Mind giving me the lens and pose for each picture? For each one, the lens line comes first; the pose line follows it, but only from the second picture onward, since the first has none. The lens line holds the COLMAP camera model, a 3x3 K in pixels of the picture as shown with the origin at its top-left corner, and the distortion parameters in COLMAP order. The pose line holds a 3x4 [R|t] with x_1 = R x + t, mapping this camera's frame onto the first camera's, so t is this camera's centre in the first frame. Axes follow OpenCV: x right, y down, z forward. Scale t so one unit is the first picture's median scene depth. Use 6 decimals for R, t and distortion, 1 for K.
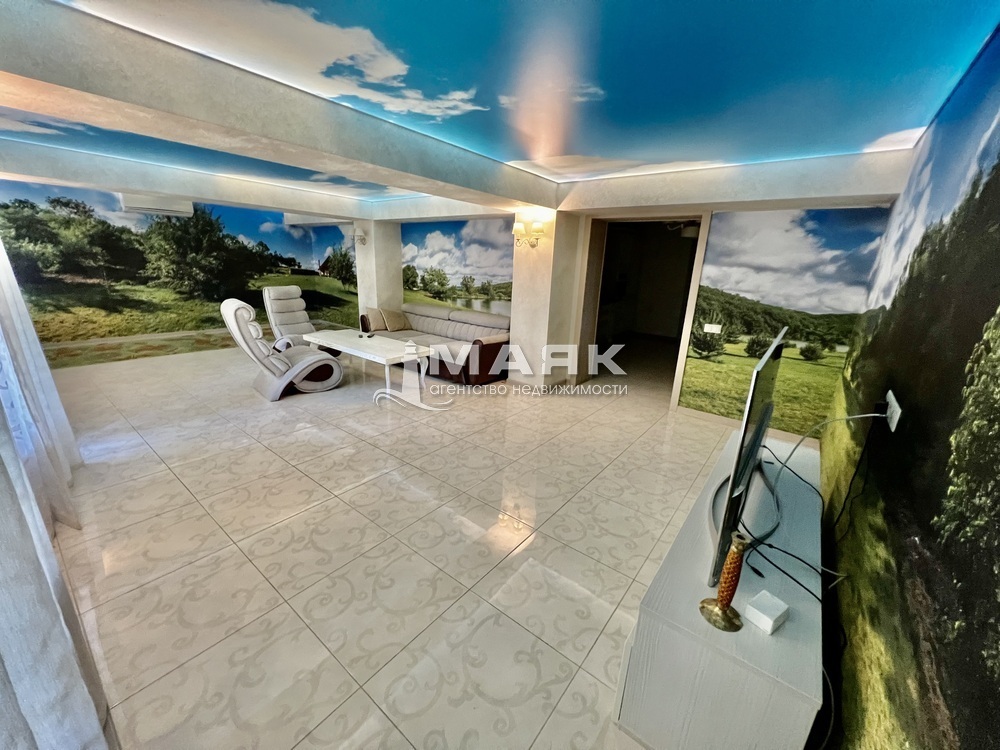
lens RADIAL K [[397.1, 0, 503.3], [0, 397.1, 377.2], [0, 0, 1]] dist [-0.002471, 0.000377]
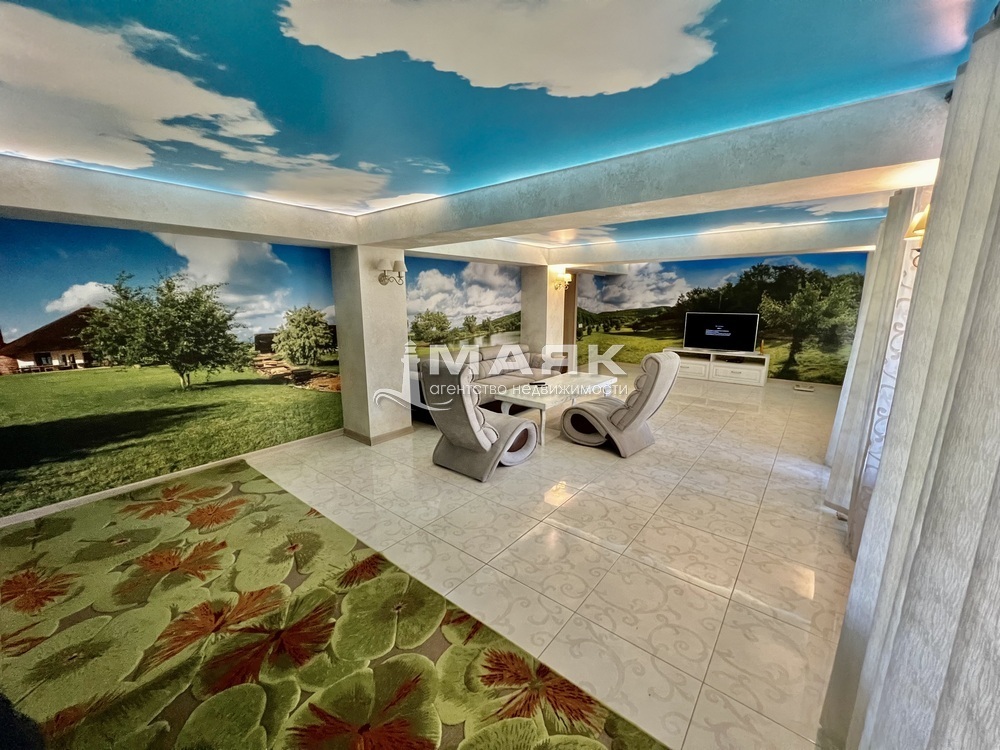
lens RADIAL K [[397.1, 0, 497.7], [0, 397.1, 376.5], [0, 0, 1]] dist [-0.002471, 0.000377]
pose [[0.012781, -0.233578, 0.972254, -1.070683], [0.281454, 0.933861, 0.220654, -0.304650], [-0.959490, 0.270825, 0.077677, 0.871393]]
